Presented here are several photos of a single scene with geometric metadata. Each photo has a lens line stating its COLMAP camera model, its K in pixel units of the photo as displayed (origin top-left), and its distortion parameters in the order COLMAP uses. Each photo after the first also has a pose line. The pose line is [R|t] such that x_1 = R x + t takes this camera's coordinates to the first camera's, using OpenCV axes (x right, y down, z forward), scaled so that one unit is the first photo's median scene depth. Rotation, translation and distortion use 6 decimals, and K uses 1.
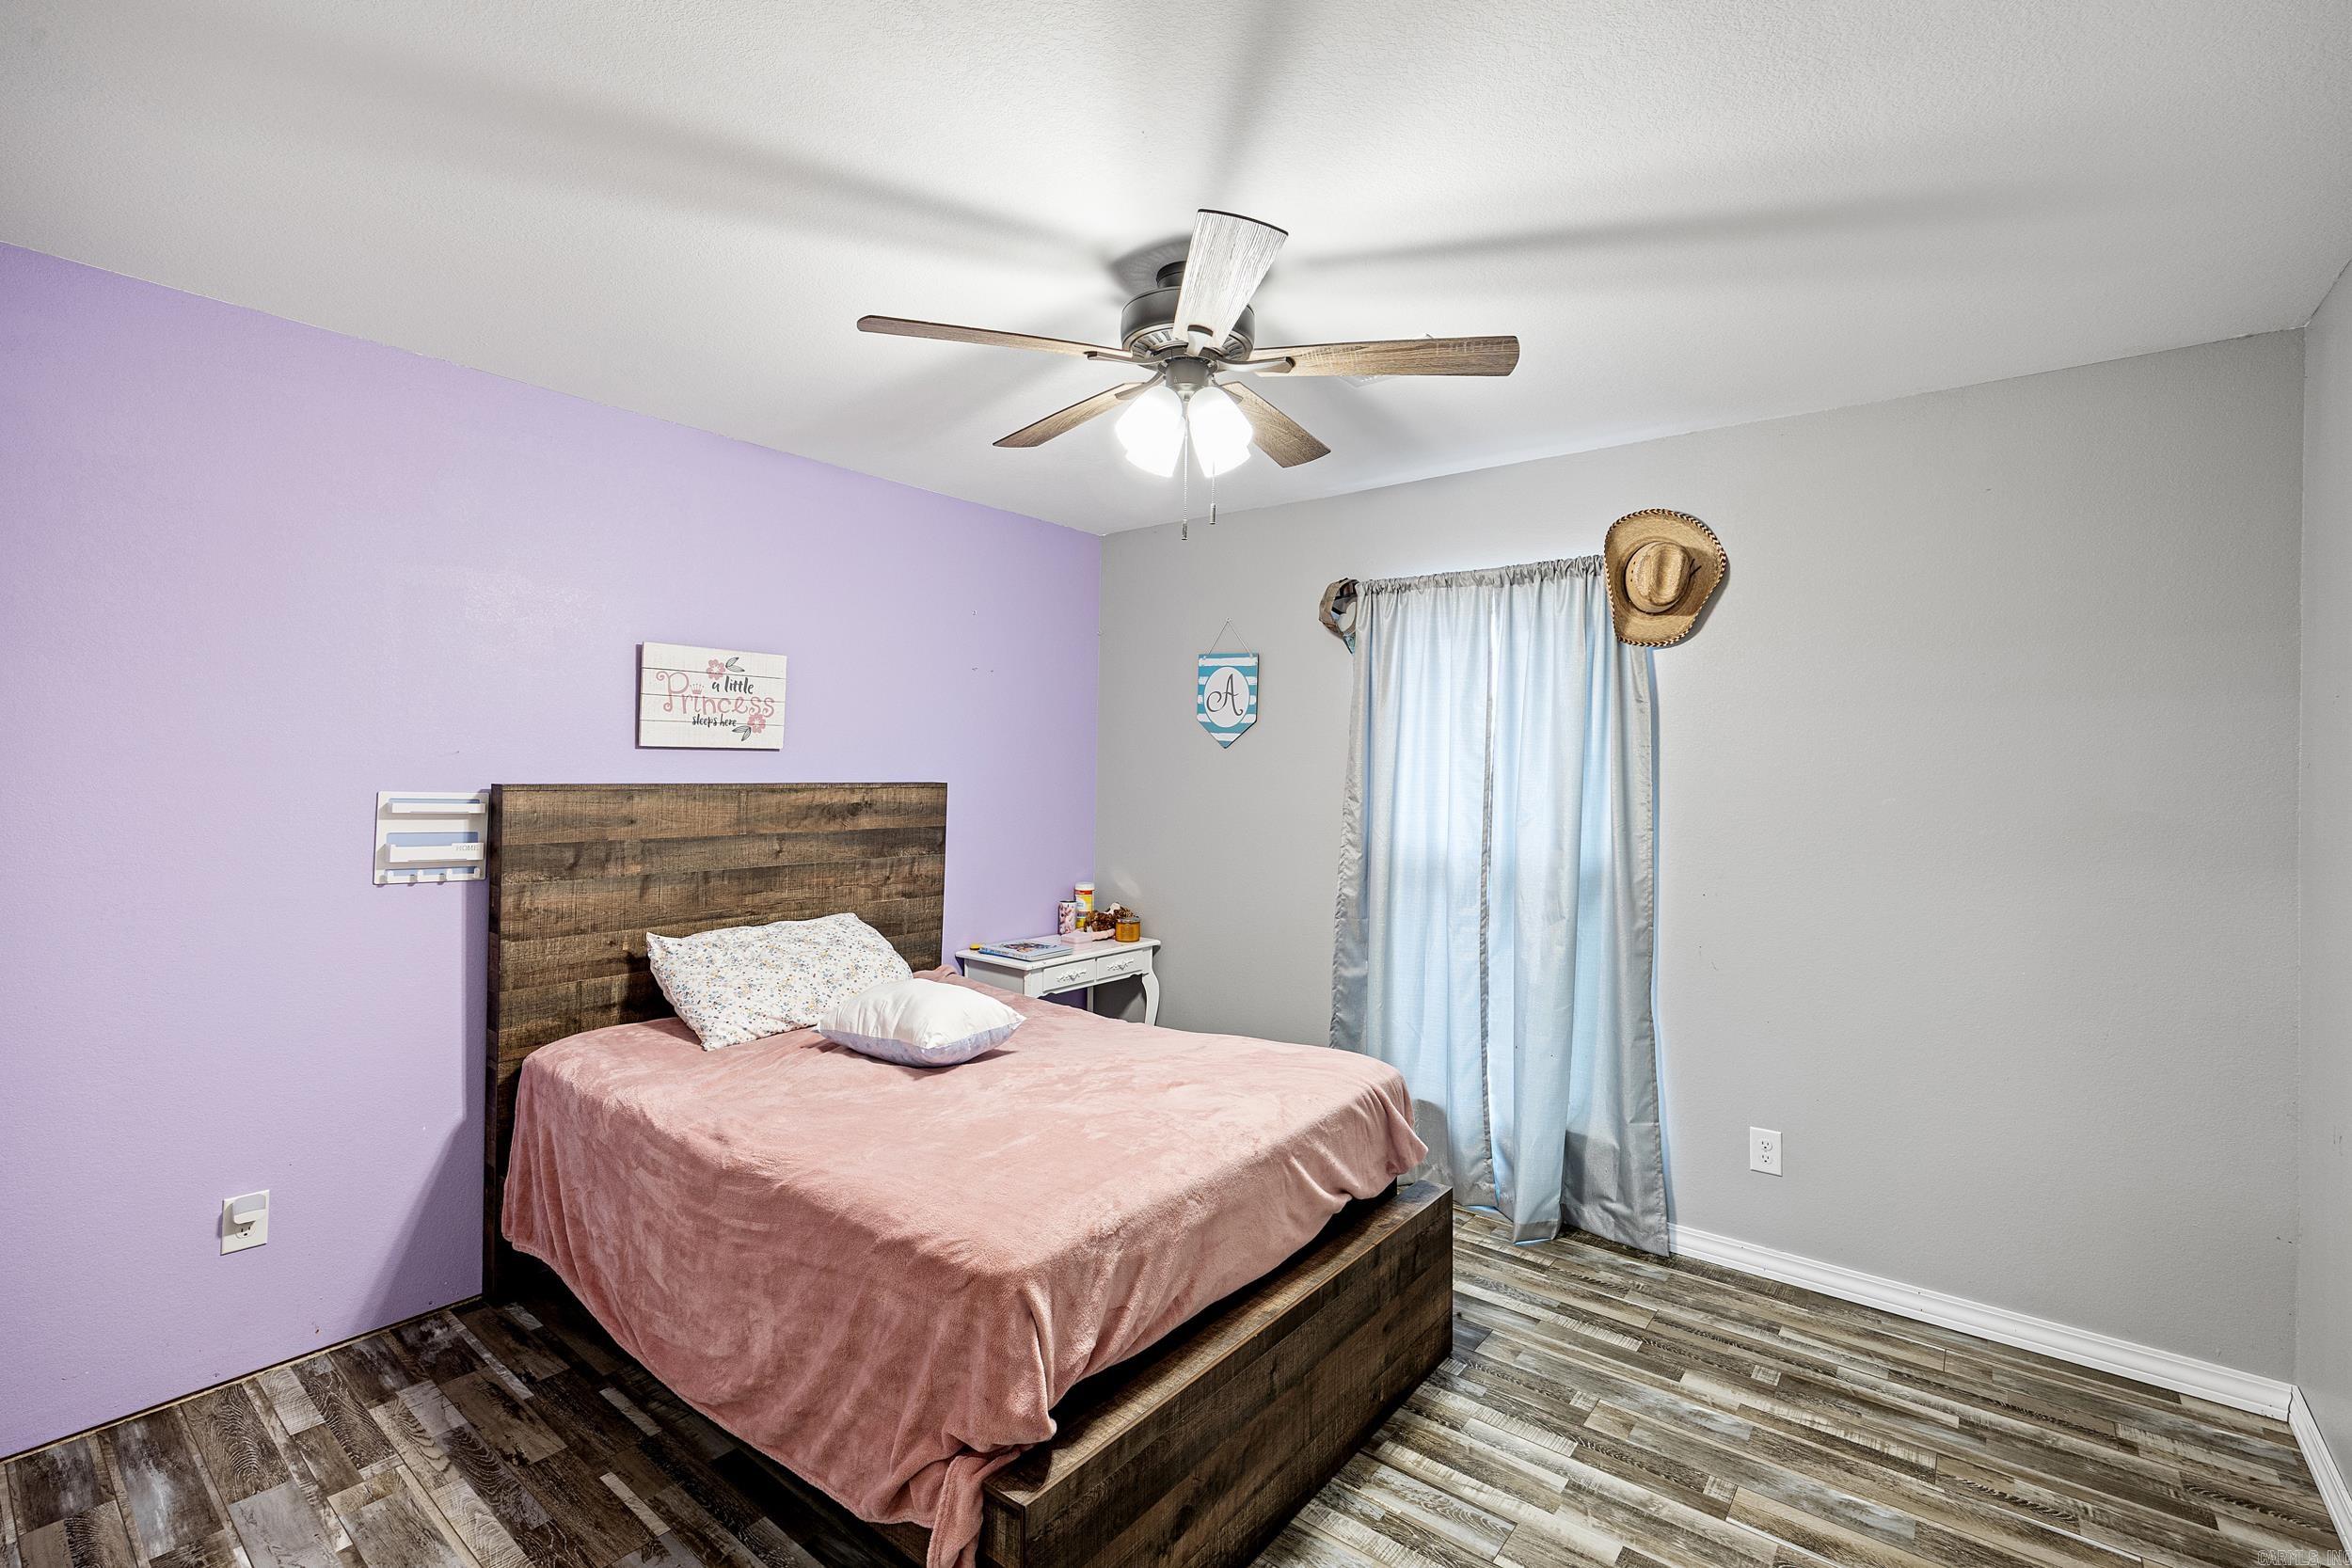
lens RADIAL K [[1042.4, 0, 1210.4], [0, 1042.4, 773.5], [0, 0, 1]] dist [0.021156, 0.000252]
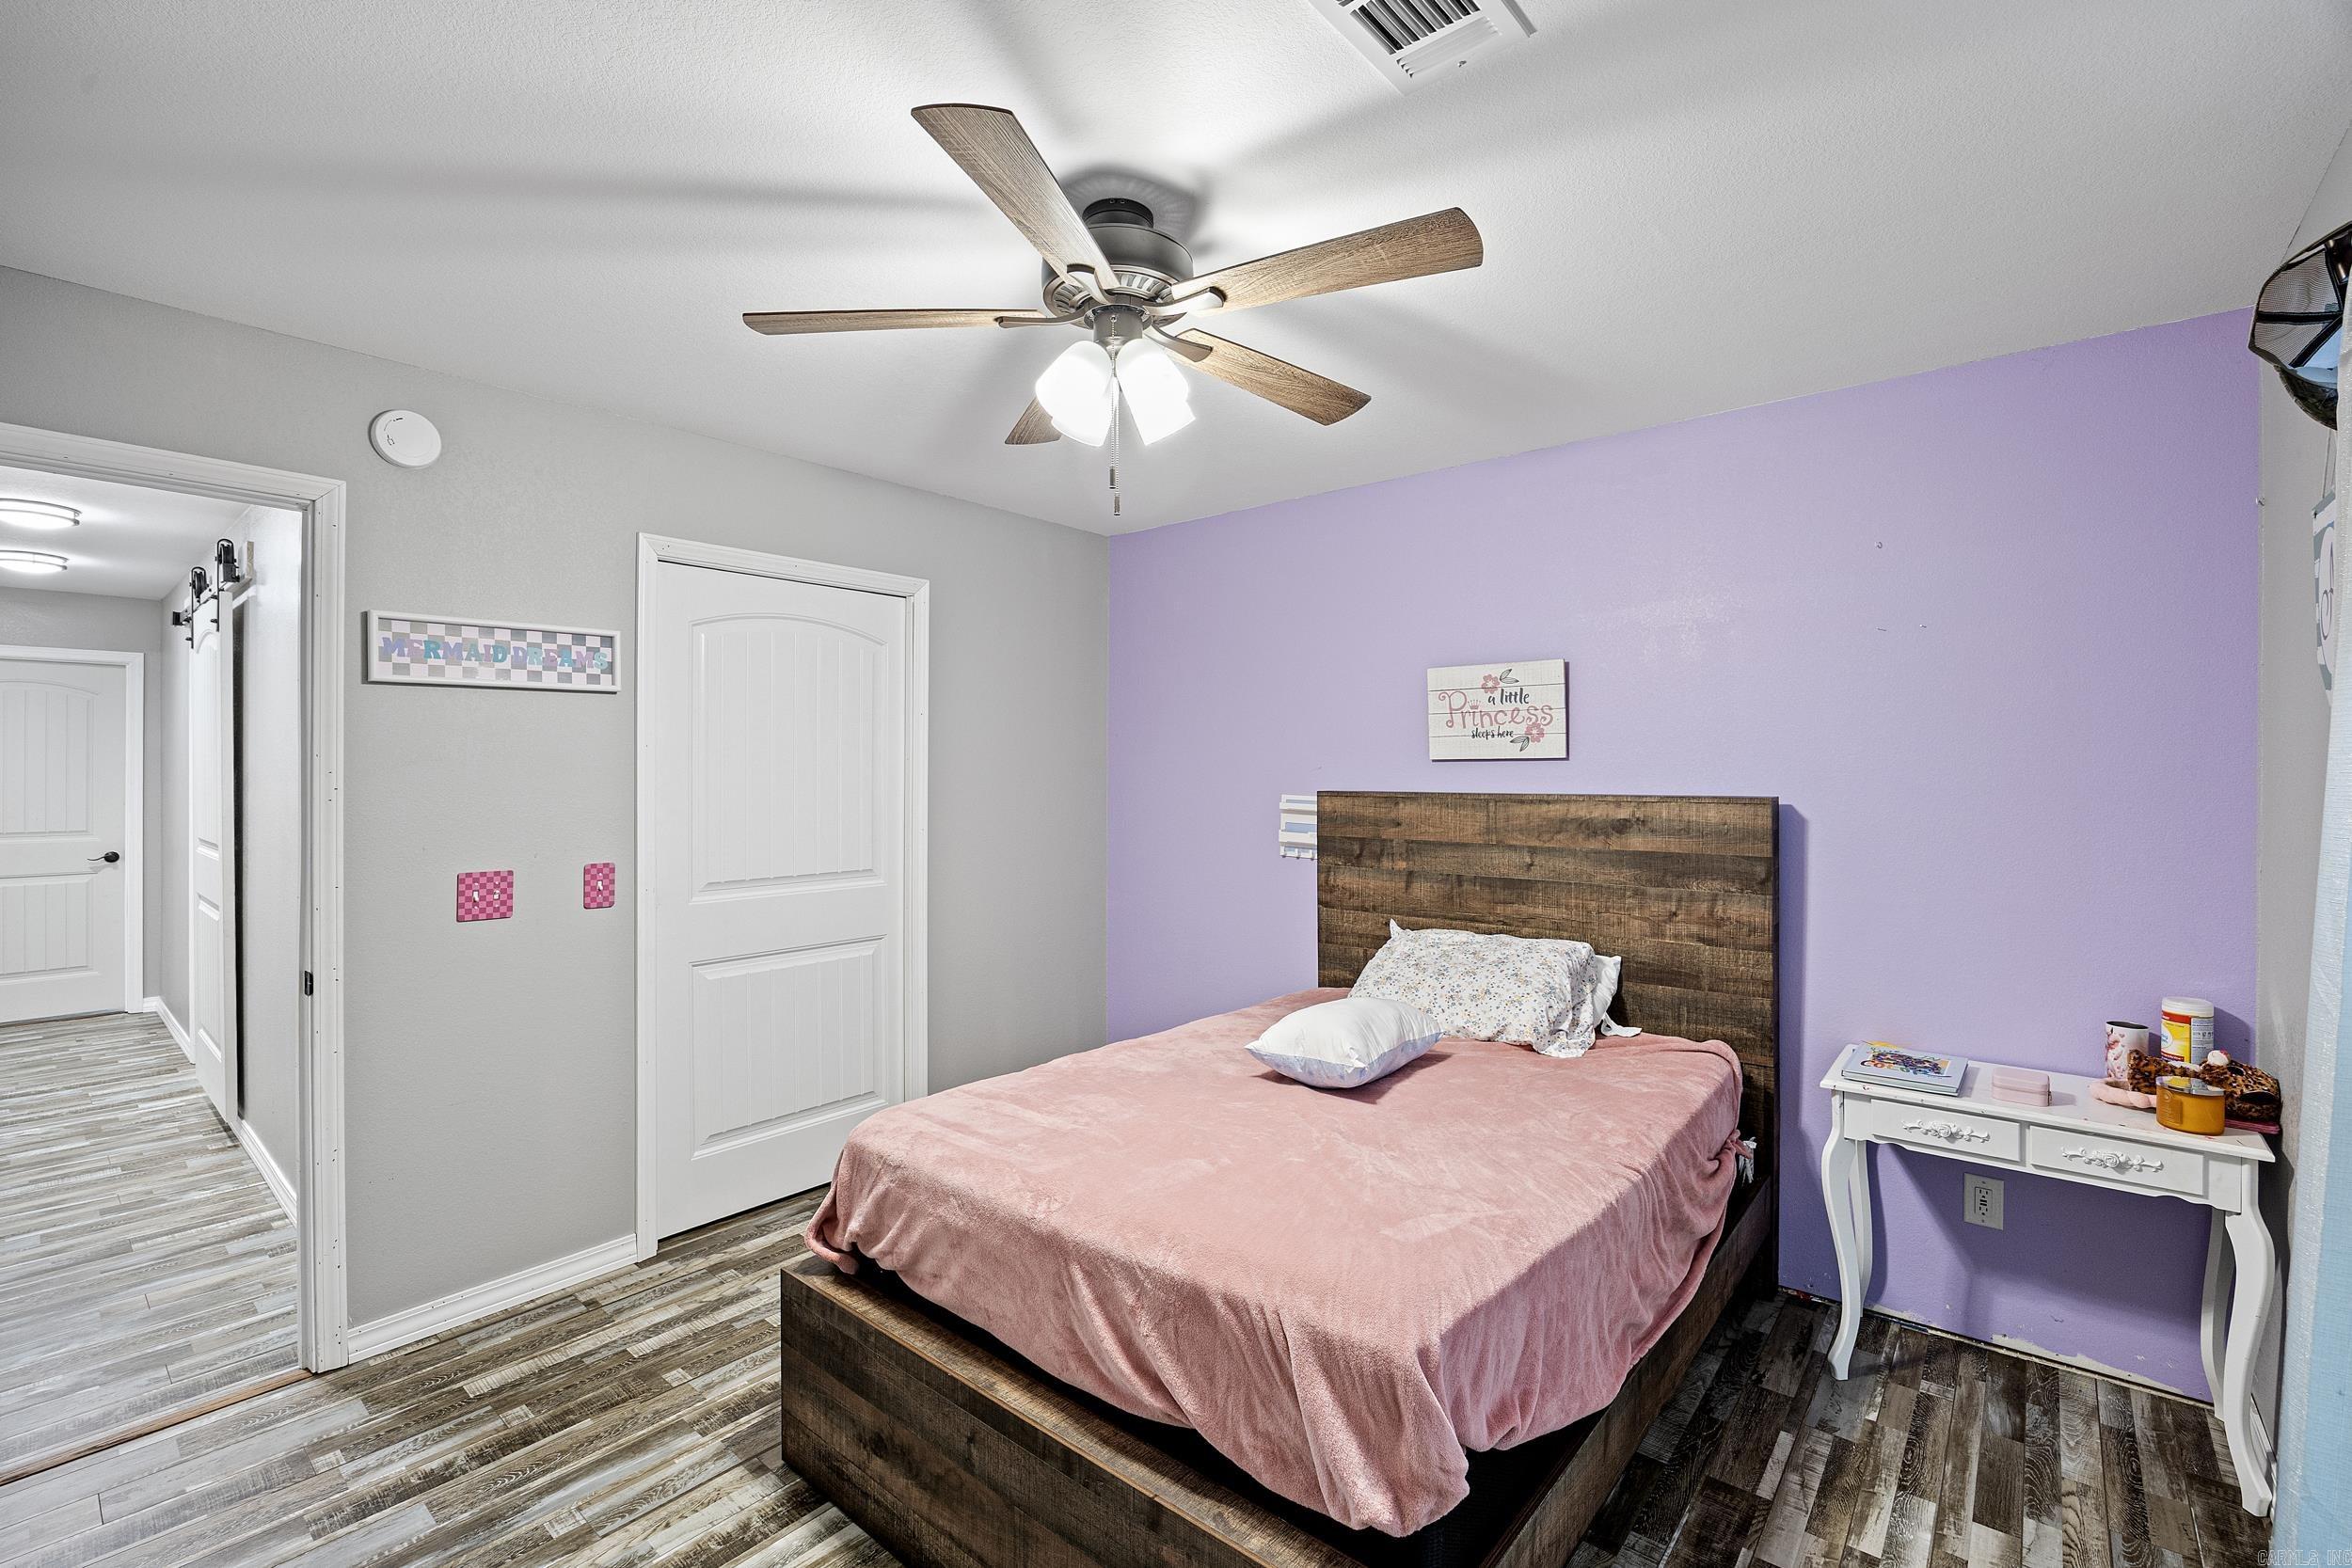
lens RADIAL K [[1036.9, 0, 1176.1], [0, 1036.9, 770.9], [0, 0, 1]] dist [-0.018722, 0.000730]
pose [[-0.058762, -0.014275, -0.998170, 0.587347], [-0.006494, 0.999882, -0.013917, 0.003697], [0.998251, 0.005664, -0.058848, 0.766507]]
